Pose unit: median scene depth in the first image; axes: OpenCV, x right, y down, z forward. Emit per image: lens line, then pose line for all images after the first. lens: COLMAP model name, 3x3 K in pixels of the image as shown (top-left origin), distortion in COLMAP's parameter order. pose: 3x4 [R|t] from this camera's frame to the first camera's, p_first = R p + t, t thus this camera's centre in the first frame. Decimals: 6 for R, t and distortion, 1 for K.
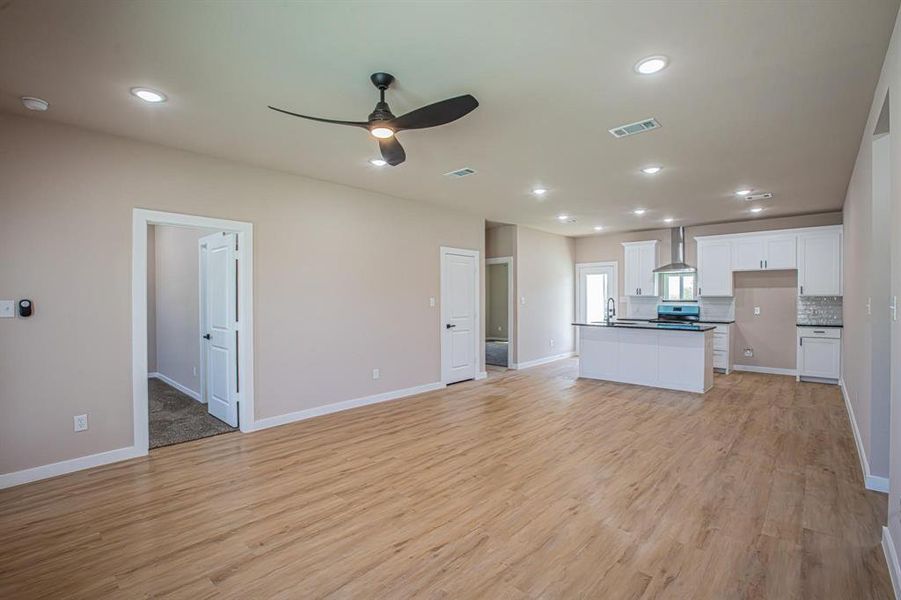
lens RADIAL K [[422.6, 0, 451.5], [0, 422.6, 298.2], [0, 0, 1]] dist [-0.016869, 0.003298]
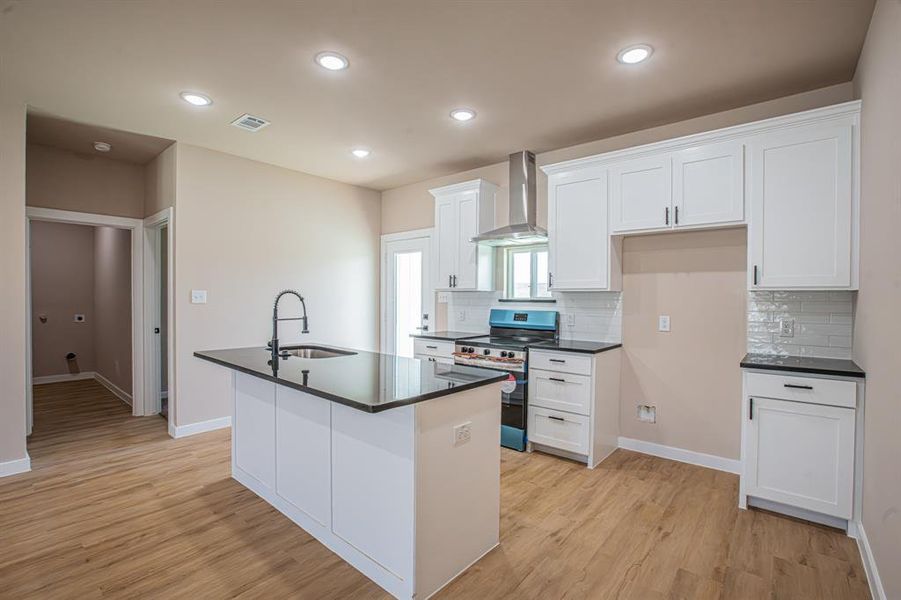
lens RADIAL K [[422.6, 0, 448.5], [0, 422.6, 298.0], [0, 0, 1]] dist [-0.016869, 0.003298]
pose [[0.999888, 0.002541, 0.014769, 0.489770], [-0.002633, 0.999977, 0.006260, 0.000676], [-0.014753, -0.006298, 0.999871, 0.550029]]
